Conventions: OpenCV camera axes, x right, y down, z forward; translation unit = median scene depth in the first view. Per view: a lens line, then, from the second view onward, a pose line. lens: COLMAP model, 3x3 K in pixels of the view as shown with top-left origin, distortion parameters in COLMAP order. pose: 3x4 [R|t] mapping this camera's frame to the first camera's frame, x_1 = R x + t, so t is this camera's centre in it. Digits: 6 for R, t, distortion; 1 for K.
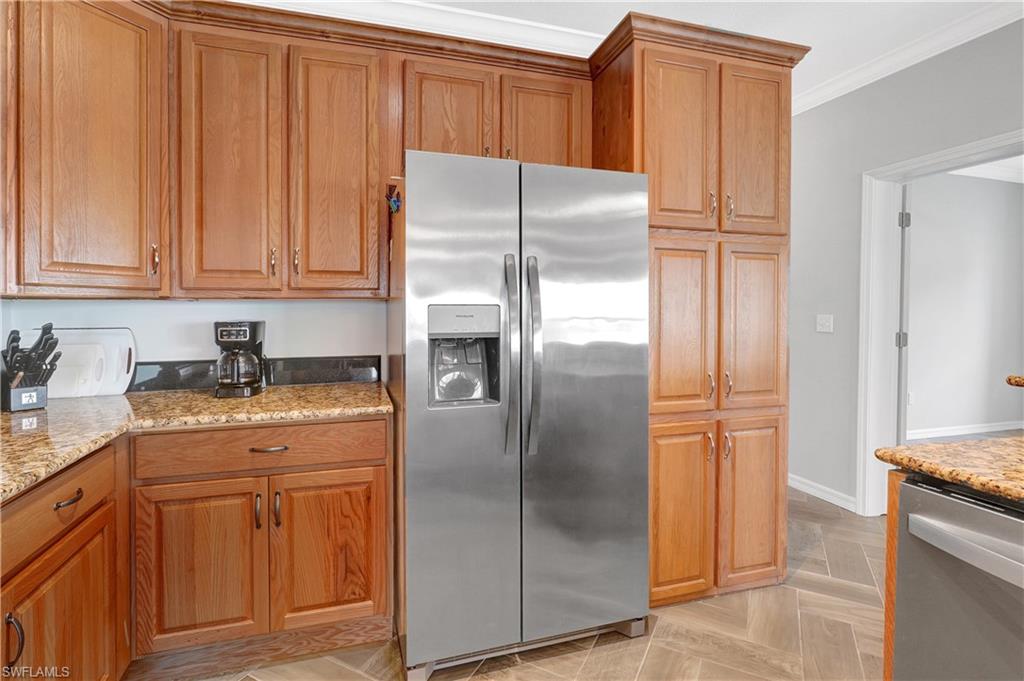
lens RADIAL K [[506.1, 0, 515.4], [0, 506.1, 313.6], [0, 0, 1]] dist [-0.011150, 0.005259]
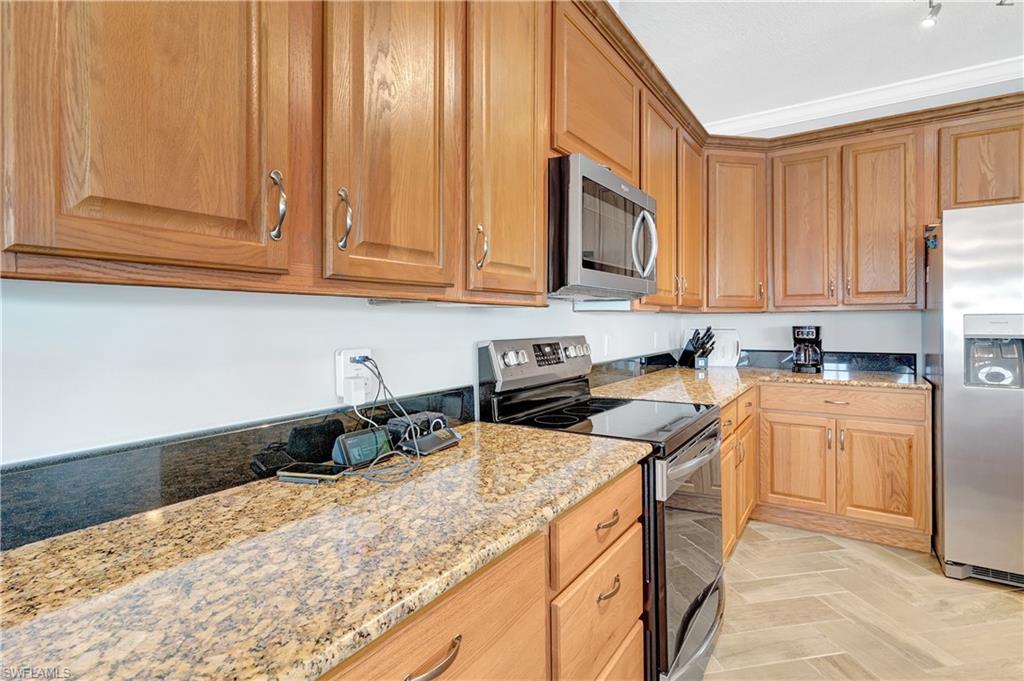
lens RADIAL K [[506.1, 0, 501.7], [0, 506.1, 318.3], [0, 0, 1]] dist [-0.011150, 0.005259]
pose [[0.602909, -0.005290, -0.797792, 0.117875], [-0.004075, 0.999945, -0.009710, 0.008661], [0.797799, 0.009105, 0.602854, -0.604126]]
